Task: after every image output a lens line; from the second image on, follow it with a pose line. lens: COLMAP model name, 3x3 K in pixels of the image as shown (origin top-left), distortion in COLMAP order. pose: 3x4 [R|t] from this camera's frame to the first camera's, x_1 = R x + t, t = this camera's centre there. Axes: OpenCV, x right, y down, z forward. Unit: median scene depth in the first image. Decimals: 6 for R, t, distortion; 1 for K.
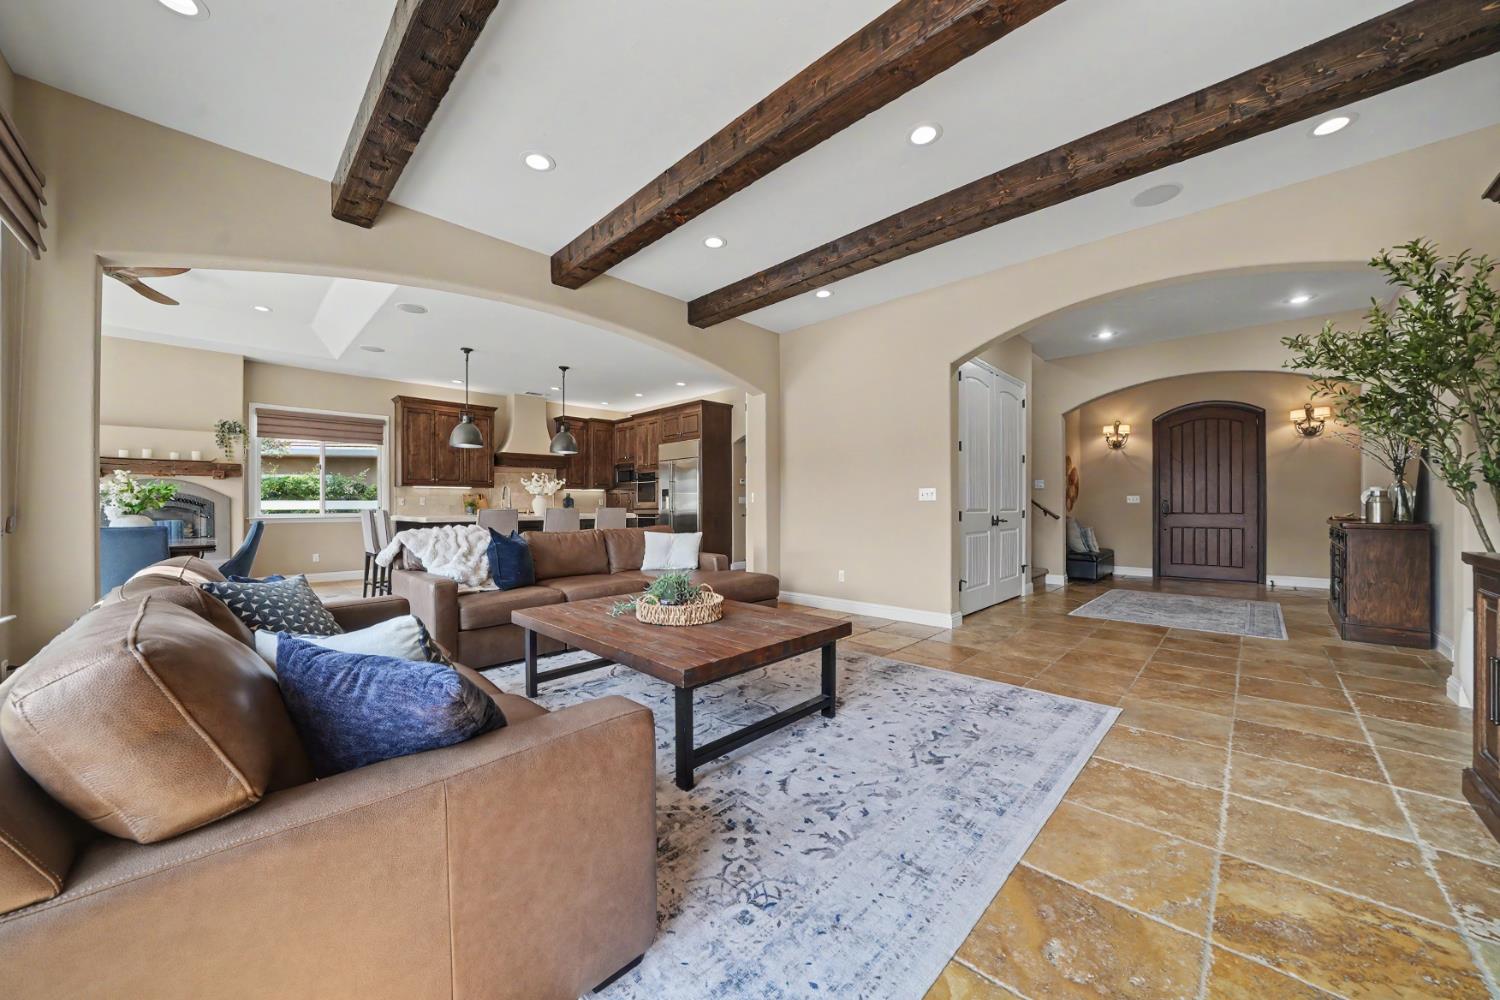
lens RADIAL K [[527.0, 0, 745.8], [0, 527.0, 507.0], [0, 0, 1]] dist [-0.024986, 0.001971]
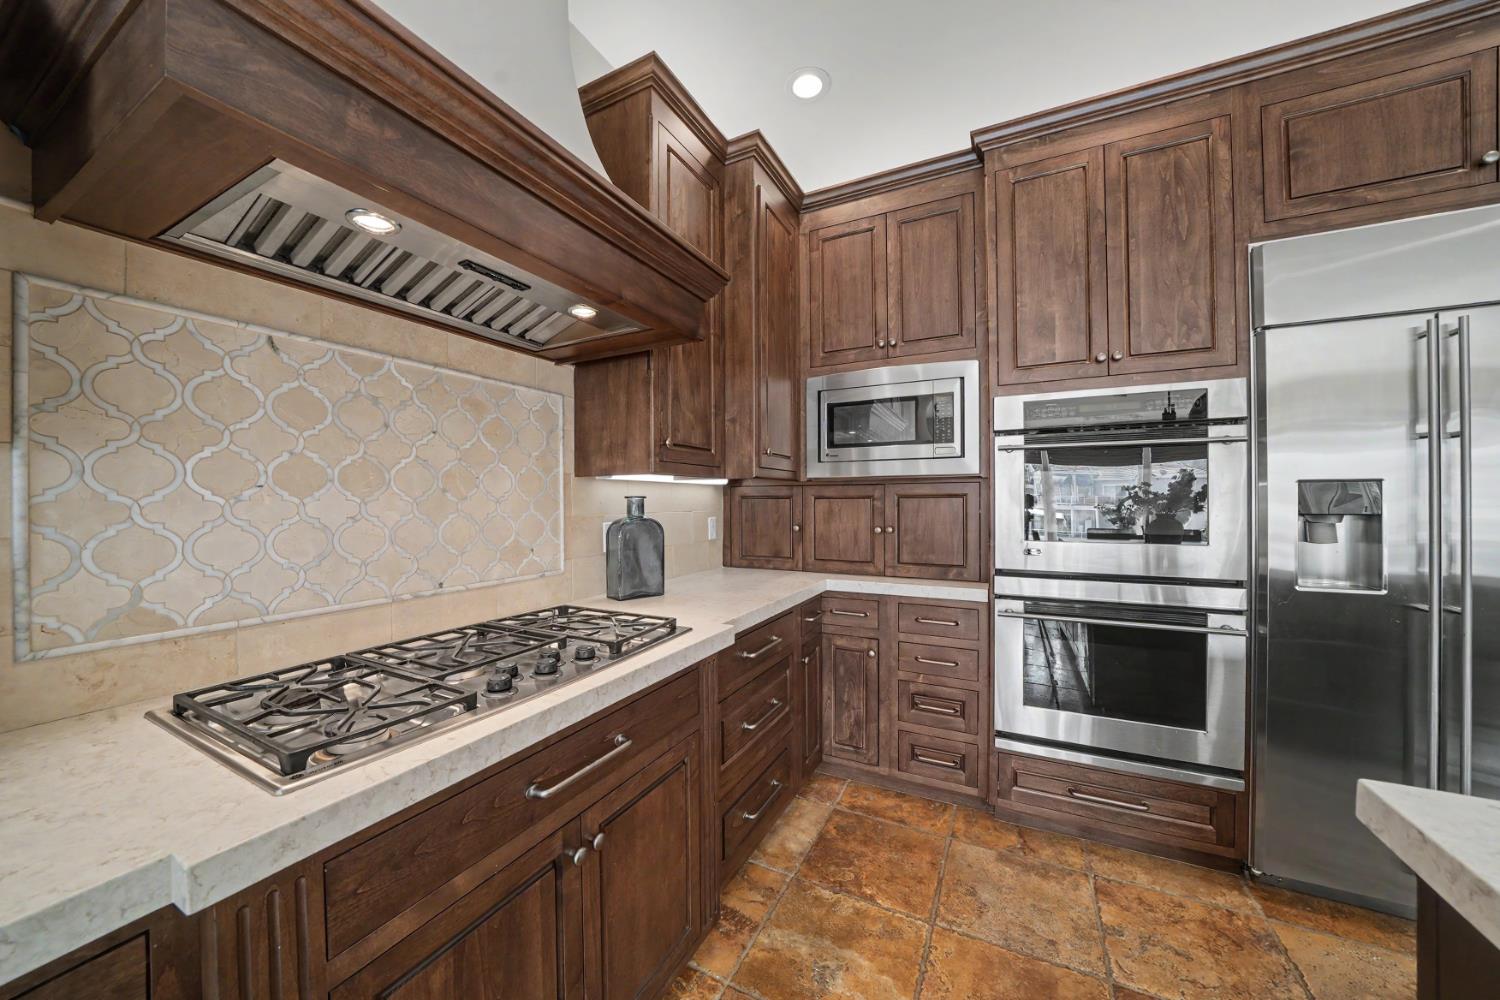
lens RADIAL K [[527.0, 0, 743.9], [0, 527.0, 501.8], [0, 0, 1]] dist [-0.024986, 0.001971]
pose [[0.953992, -0.003351, 0.299814, -0.542163], [0.002842, 0.999994, 0.002133, -0.036711], [-0.299819, -0.001182, 0.953995, 1.210917]]
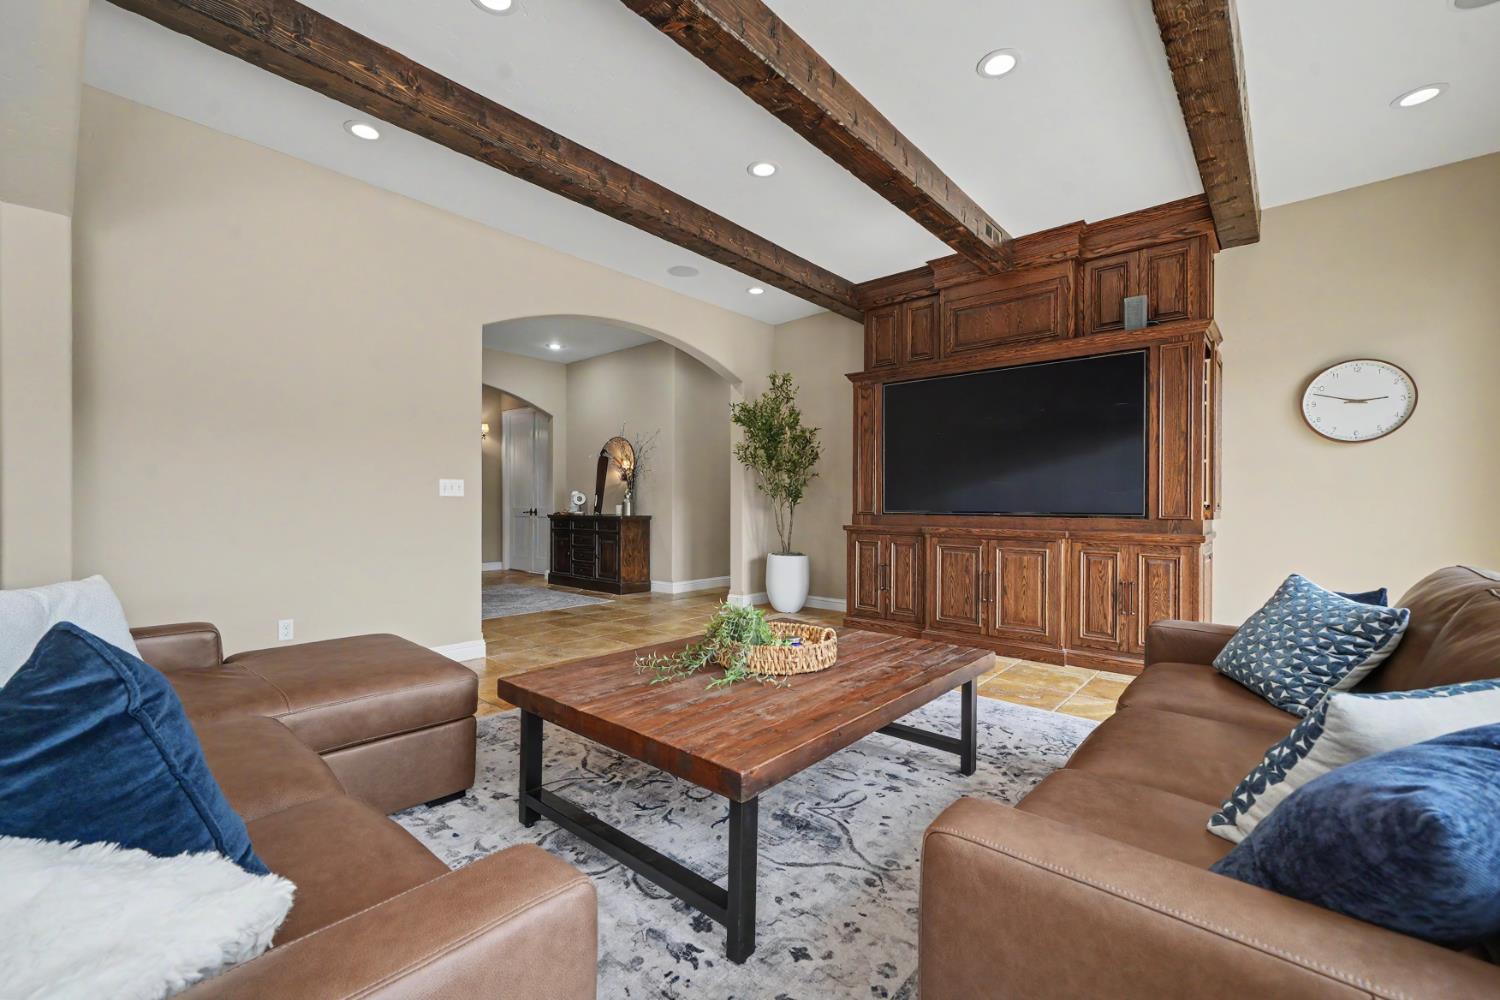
lens RADIAL K [[629.8, 0, 742.5], [0, 629.8, 504.4], [0, 0, 1]] dist [-0.001228, 0.001987]
pose [[-0.053345, 0.001824, 0.998574, -0.402791], [-0.000682, 0.999998, -0.001863, 0.000214], [-0.998576, -0.000780, -0.053344, 0.452407]]
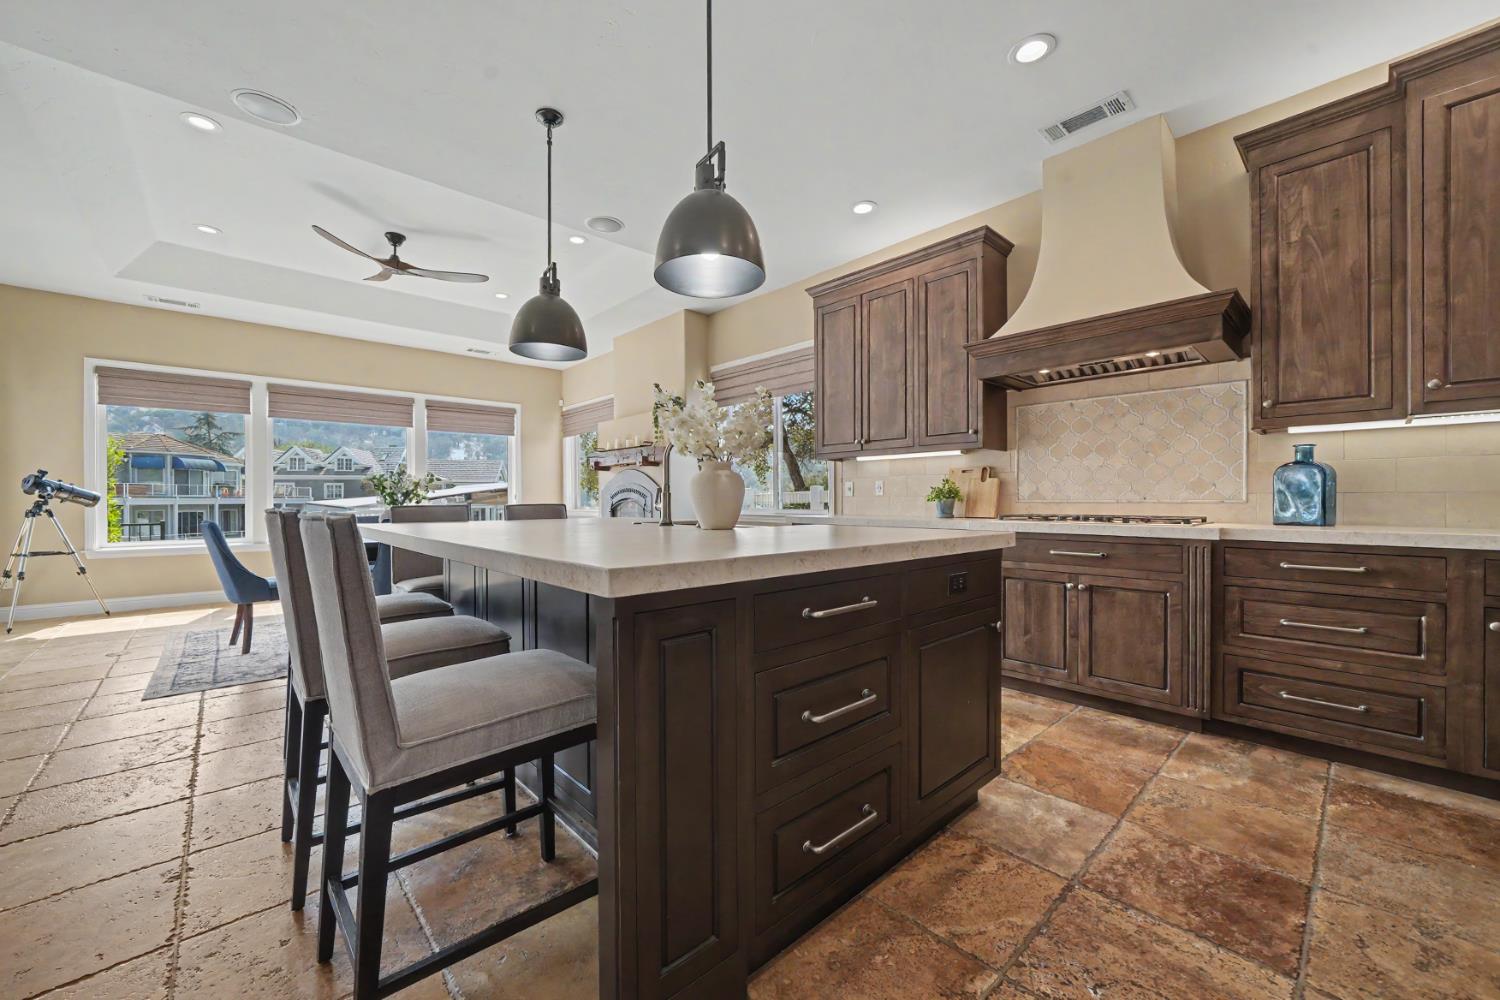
lens RADIAL K [[576.4, 0, 741.5], [0, 576.4, 498.8], [0, 0, 1]] dist [-0.016916, 0.002582]
pose [[-0.054541, 0.003457, -0.998506, -0.091099], [0.001547, 0.999993, 0.003378, -0.003542], [0.998510, -0.001360, -0.054546, 1.139535]]
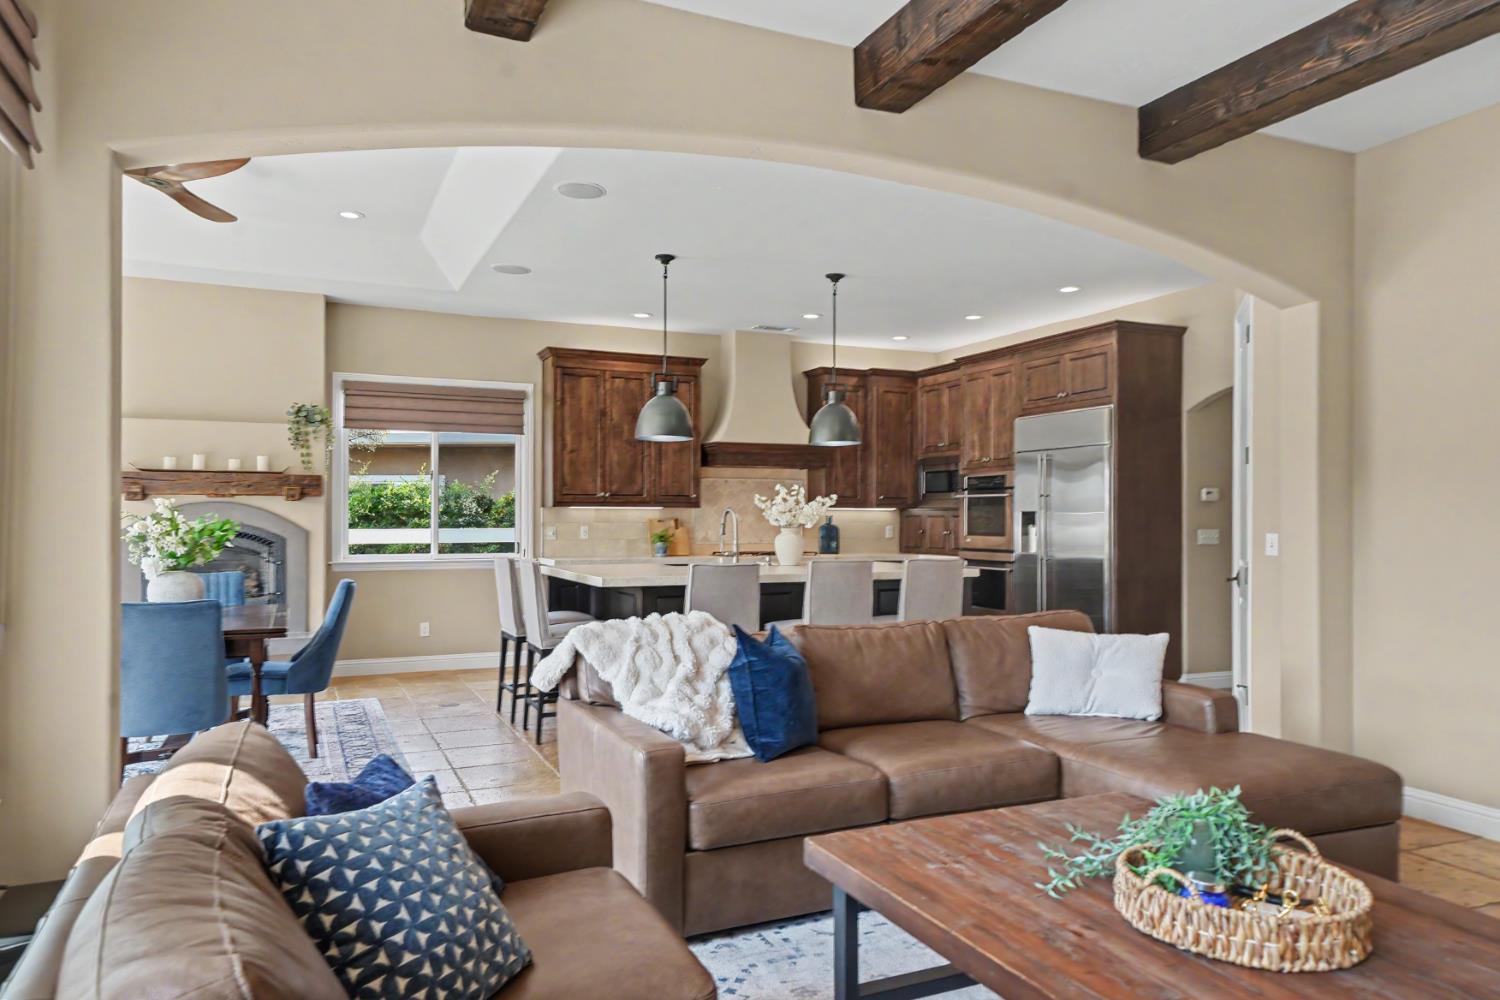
lens RADIAL K [[1003.8, 0, 751.1], [0, 1003.8, 515.0], [0, 0, 1]] dist [0.028485, 0.004080]
pose [[0.932177, 0.004739, -0.361971, -0.077697], [-0.006529, 0.999972, -0.003723, -0.034365], [0.361943, 0.005834, 0.932182, 0.074843]]
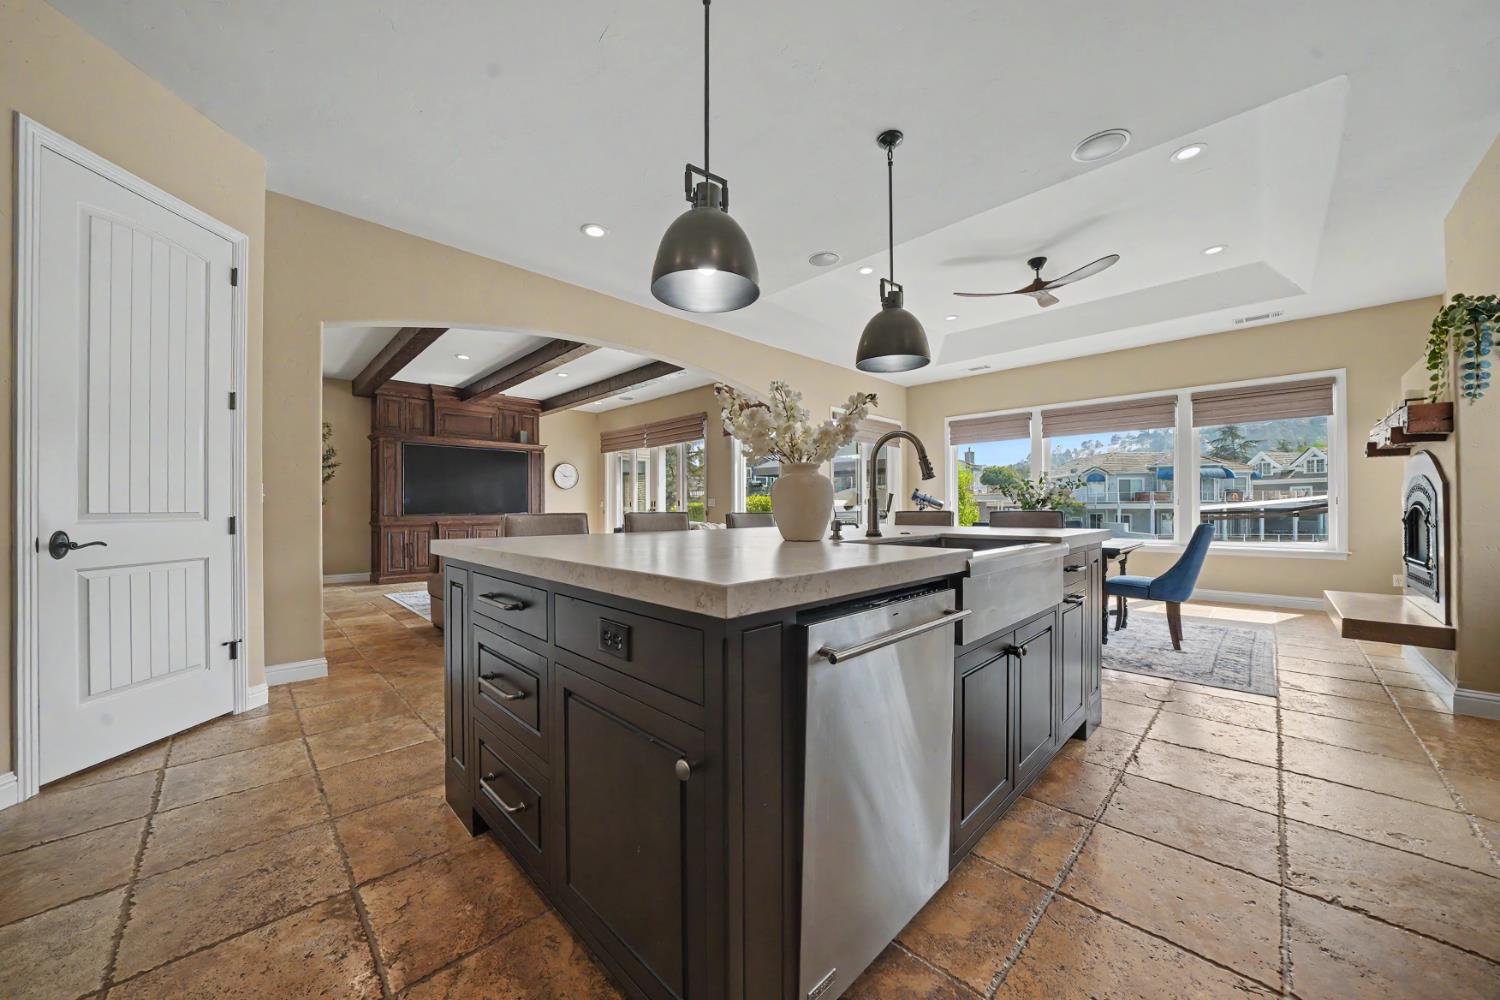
lens RADIAL K [[527.0, 0, 746.9], [0, 527.0, 505.9], [0, 0, 1]] dist [-0.024986, 0.001971]
pose [[-0.999824, 0.008460, 0.016754, -0.411472], [0.008440, 0.999964, -0.001284, -0.002502], [-0.016765, -0.001142, -0.999859, 1.384653]]
